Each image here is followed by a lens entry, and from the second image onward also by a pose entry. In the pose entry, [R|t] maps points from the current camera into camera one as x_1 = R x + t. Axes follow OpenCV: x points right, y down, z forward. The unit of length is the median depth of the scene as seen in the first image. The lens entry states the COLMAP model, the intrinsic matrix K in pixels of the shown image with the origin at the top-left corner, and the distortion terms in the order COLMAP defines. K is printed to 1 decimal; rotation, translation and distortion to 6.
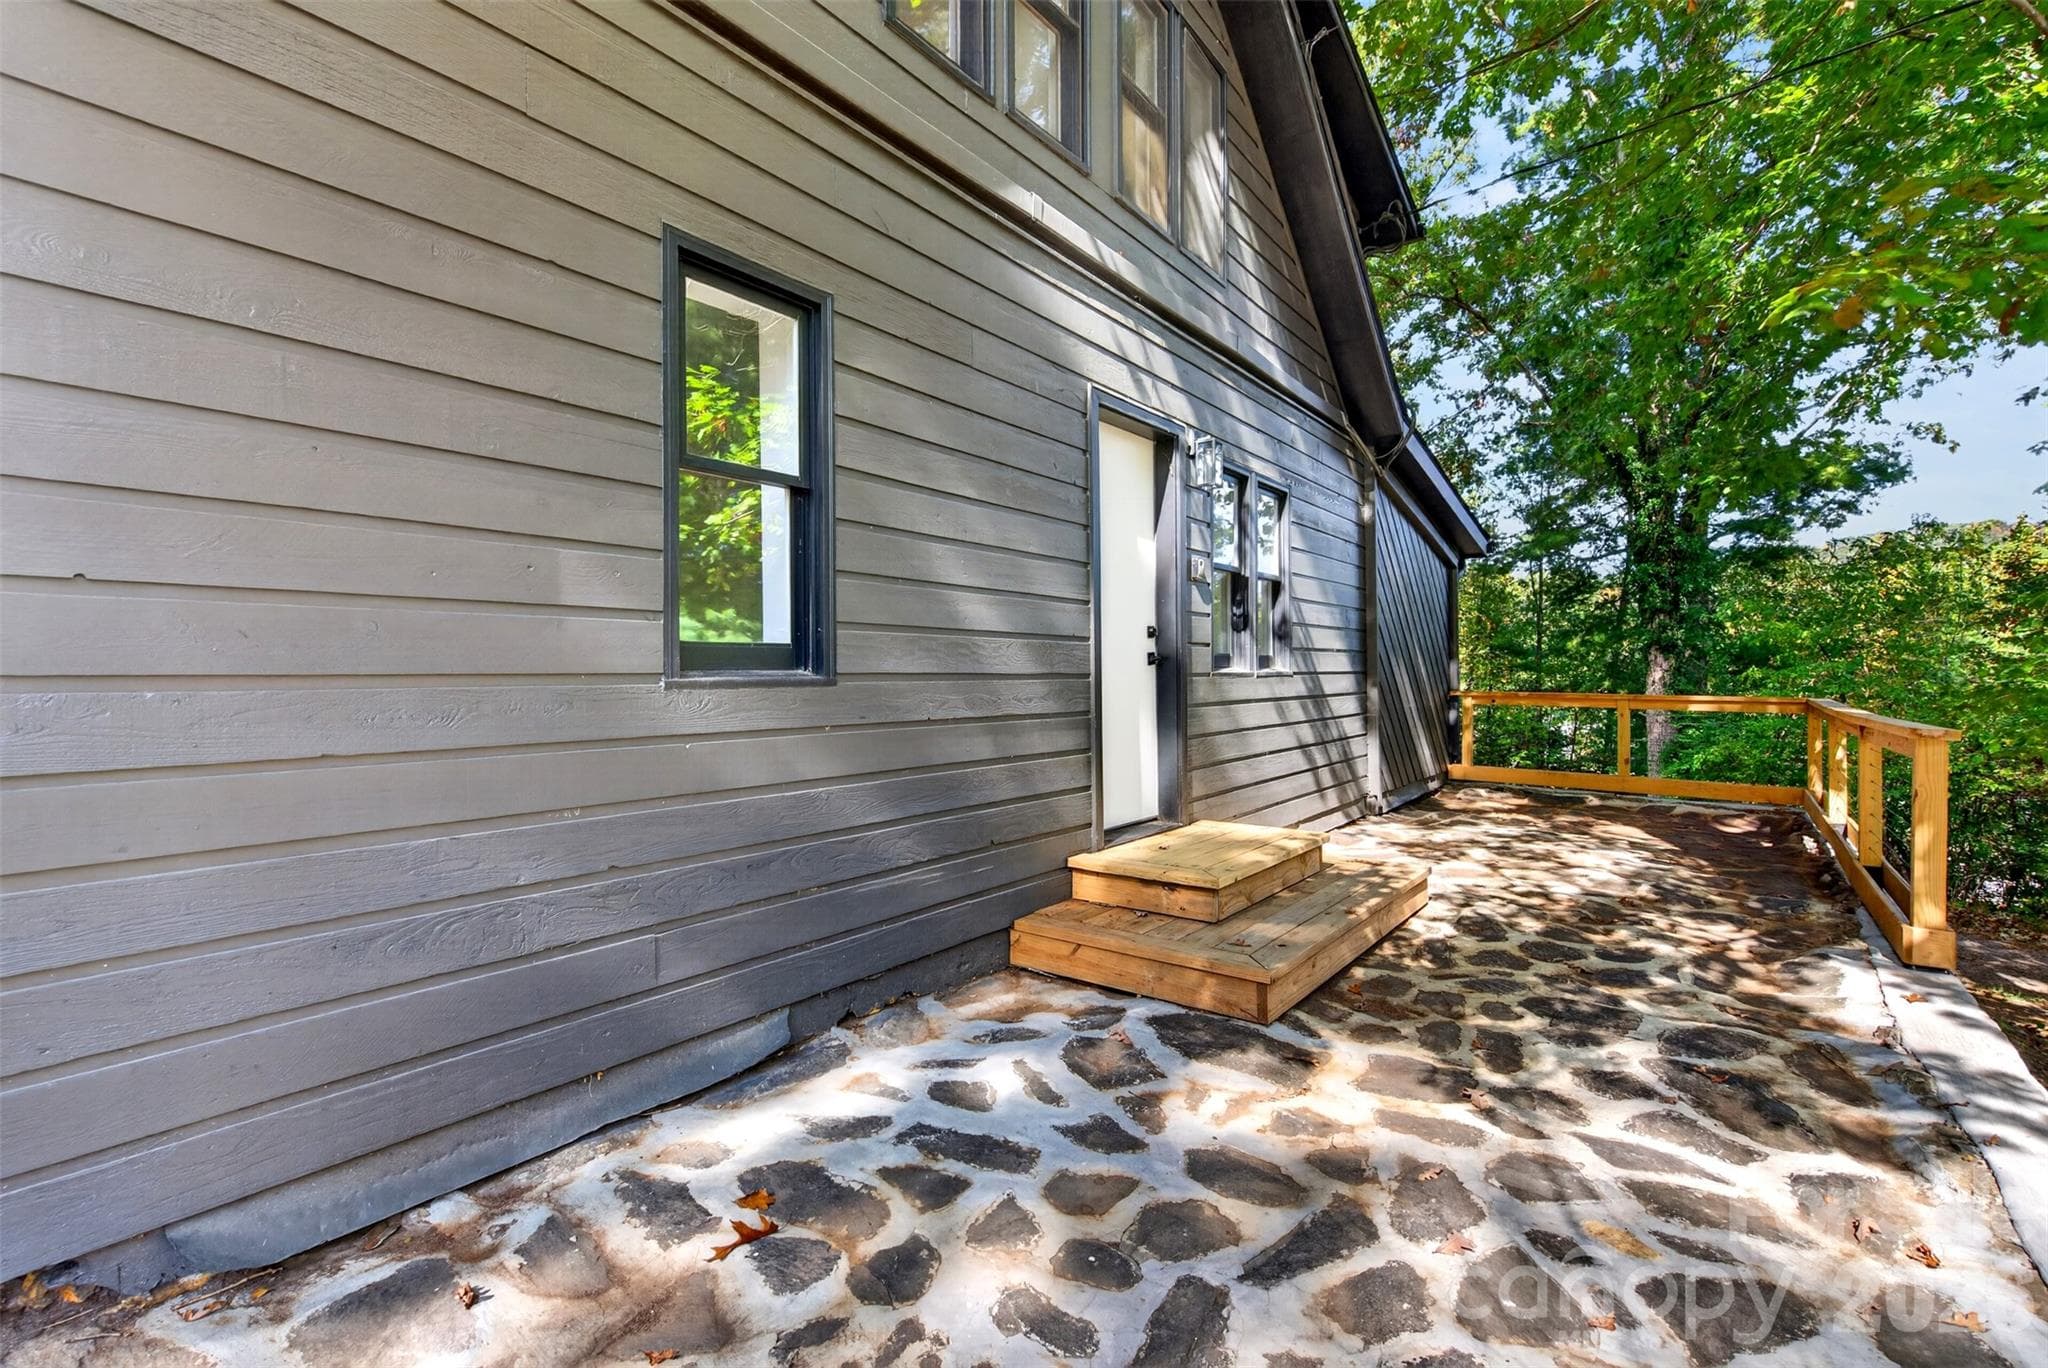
lens RADIAL K [[897.9, 0, 1024.0], [0, 897.9, 684.0], [0, 0, 1]] dist [0.000527, -0.000006]
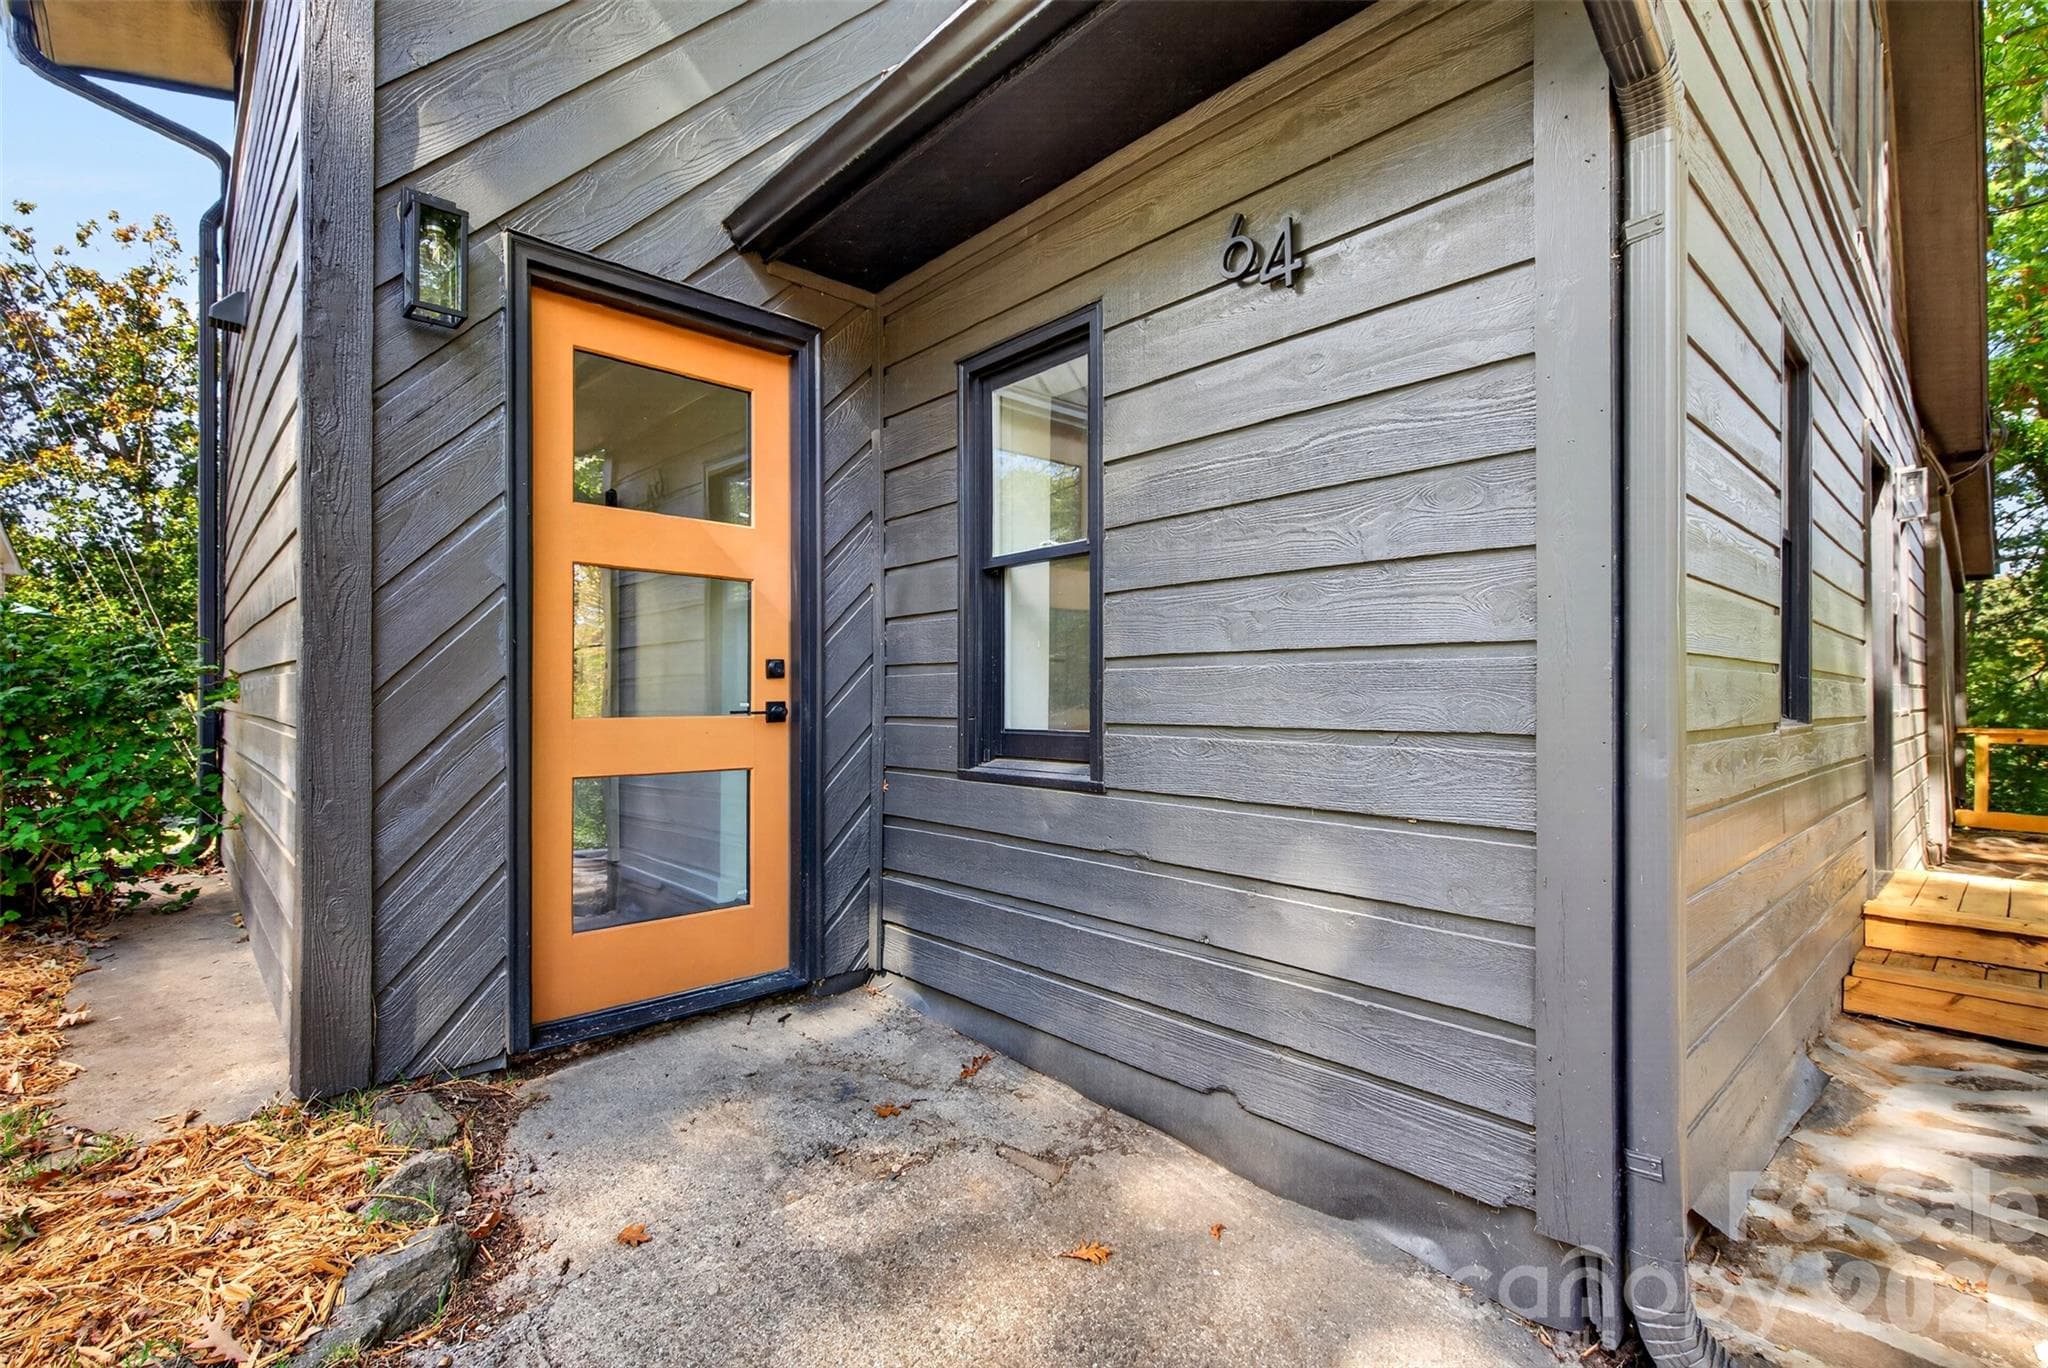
lens RADIAL K [[922.2, 0, 1021.2], [0, 922.2, 708.2], [0, 0, 1]] dist [0.001446, 0.000351]
pose [[0.986549, 0.008905, -0.163224, -0.392724], [-0.008537, 0.999959, 0.002955, -0.008689], [0.163244, -0.001522, 0.986585, -0.081086]]
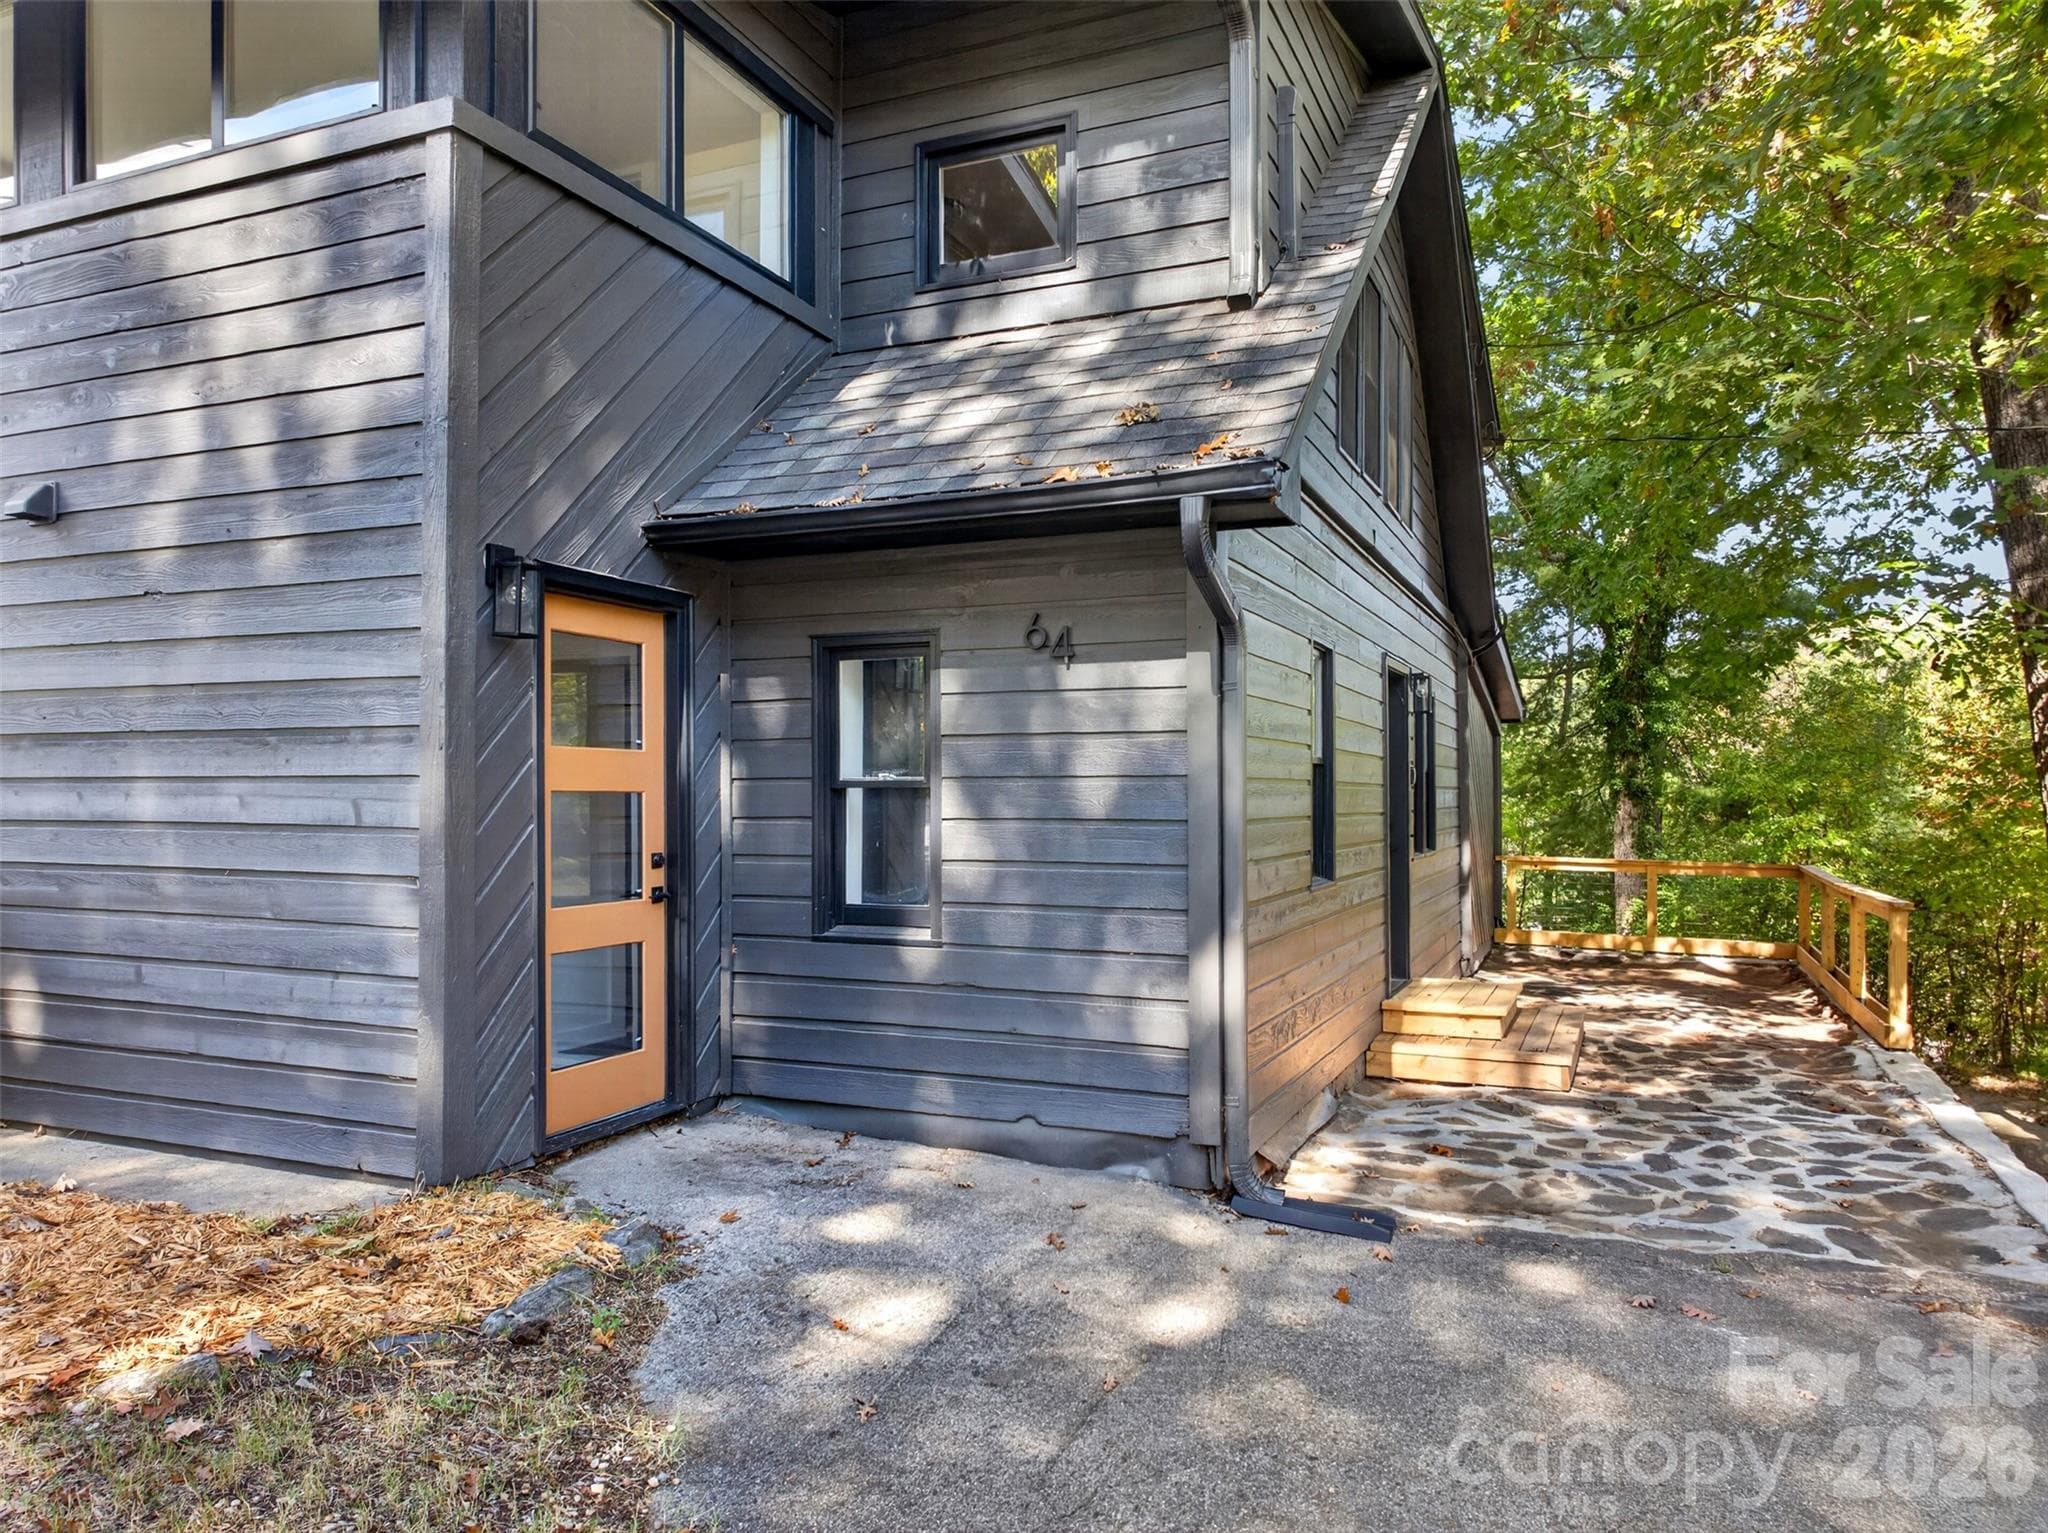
lens RADIAL K [[1409.2, 0, 1024.3], [0, 1409.2, 808.1], [0, 0, 1]] dist [-0.000075, 0.000989]
pose [[0.968858, 0.002419, 0.247607, -0.573638], [-0.001479, 0.999991, -0.003982, -0.053255], [-0.247614, 0.003492, 0.968852, -0.538296]]
